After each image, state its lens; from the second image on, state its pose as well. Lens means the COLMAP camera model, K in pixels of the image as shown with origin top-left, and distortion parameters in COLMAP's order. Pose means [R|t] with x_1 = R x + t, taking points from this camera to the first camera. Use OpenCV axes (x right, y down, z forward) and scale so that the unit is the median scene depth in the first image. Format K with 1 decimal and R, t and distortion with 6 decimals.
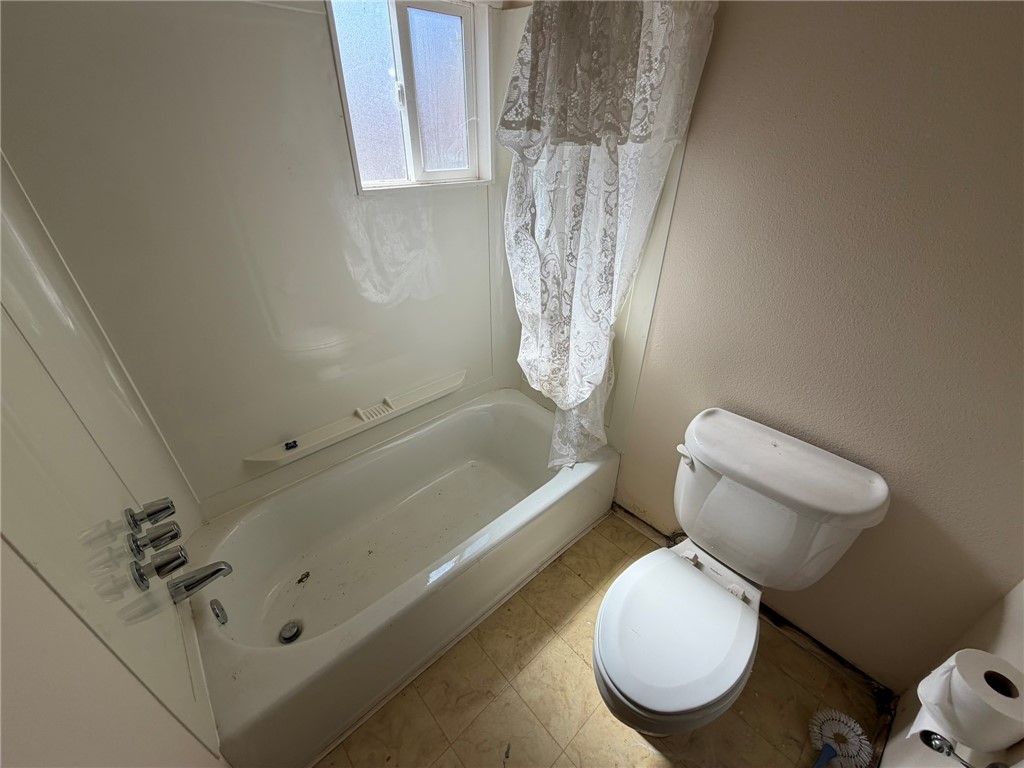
lens RADIAL K [[407.7, 0, 511.5], [0, 407.7, 382.8], [0, 0, 1]] dist [-0.000523, 0.000530]
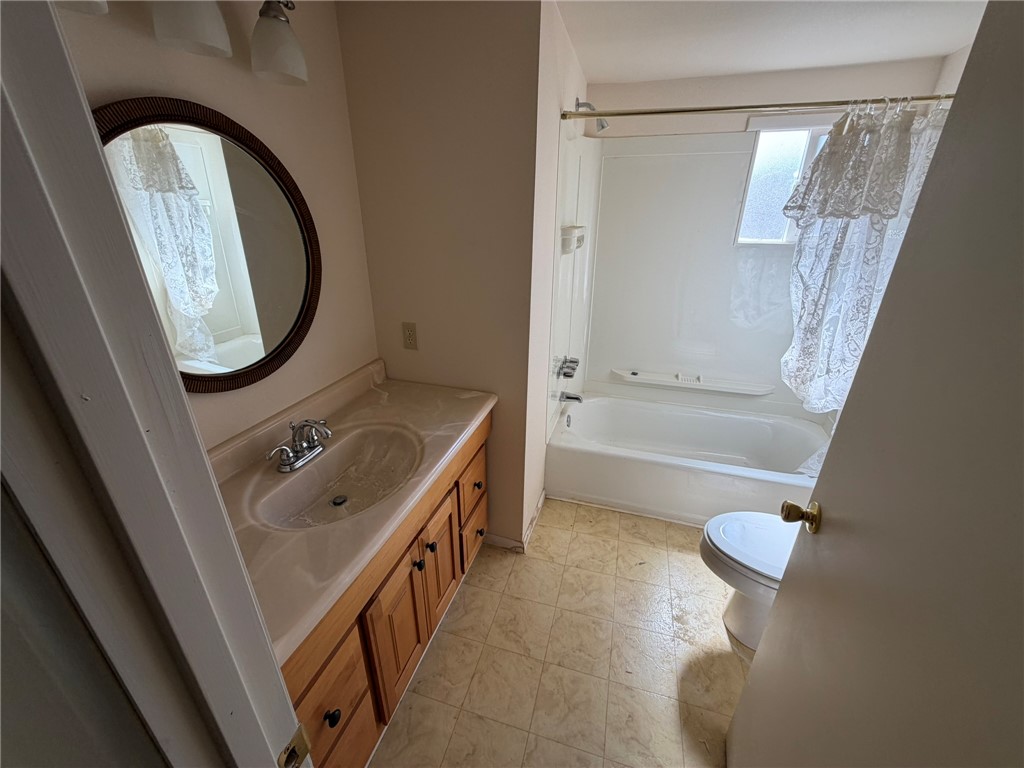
lens RADIAL K [[407.7, 0, 512.3], [0, 407.7, 384.4], [0, 0, 1]] dist [-0.000523, 0.000530]
pose [[0.524331, 0.341761, -0.779921, 0.789274], [-0.447909, 0.889666, 0.088728, 0.377707], [0.724193, 0.302810, 0.619557, -0.638109]]
